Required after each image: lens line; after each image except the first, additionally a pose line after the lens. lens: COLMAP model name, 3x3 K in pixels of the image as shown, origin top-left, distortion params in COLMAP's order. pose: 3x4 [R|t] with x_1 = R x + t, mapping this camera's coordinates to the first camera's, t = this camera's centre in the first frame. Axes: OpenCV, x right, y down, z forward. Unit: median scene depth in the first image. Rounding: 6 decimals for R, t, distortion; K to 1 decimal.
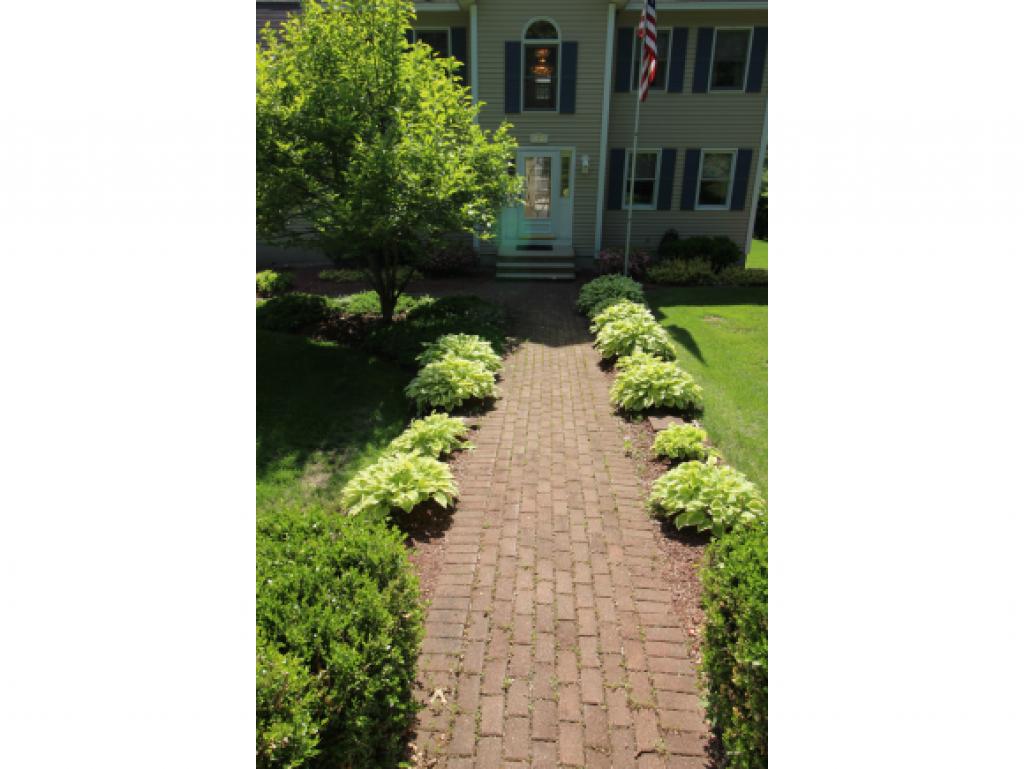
lens RADIAL K [[592.1, 0, 512.0], [0, 592.1, 384.5], [0, 0, 1]] dist [-0.000919, -0.000382]
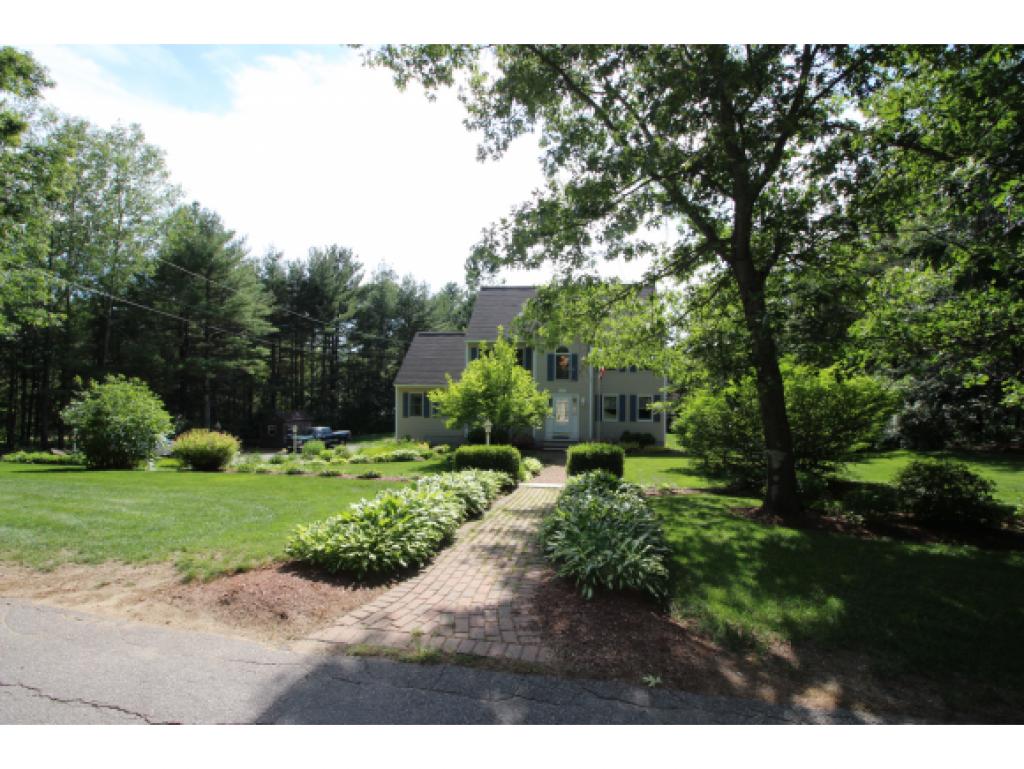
lens RADIAL K [[470.5, 0, 512.0], [0, 470.5, 384.5], [0, 0, 1]] dist [0.002257, -0.014672]
pose [[0.995097, 0.000346, -0.098905, 0.037244], [-0.036369, 0.931214, -0.362654, 0.268290], [0.091976, 0.364473, 0.926660, -0.836168]]
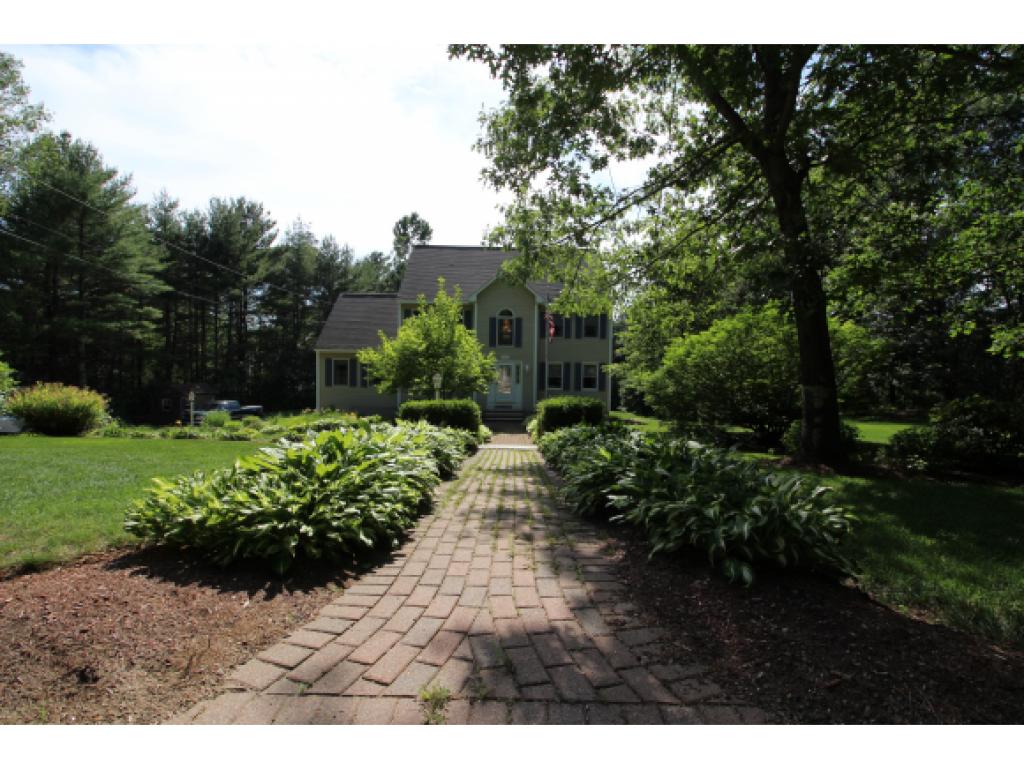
lens RADIAL K [[470.5, 0, 512.0], [0, 470.5, 384.5], [0, 0, 1]] dist [0.002257, -0.014672]
pose [[0.998246, 0.008916, 0.058528, -0.032898], [0.010711, 0.945080, -0.326662, 0.271533], [-0.058227, 0.326716, 0.943327, -0.668122]]
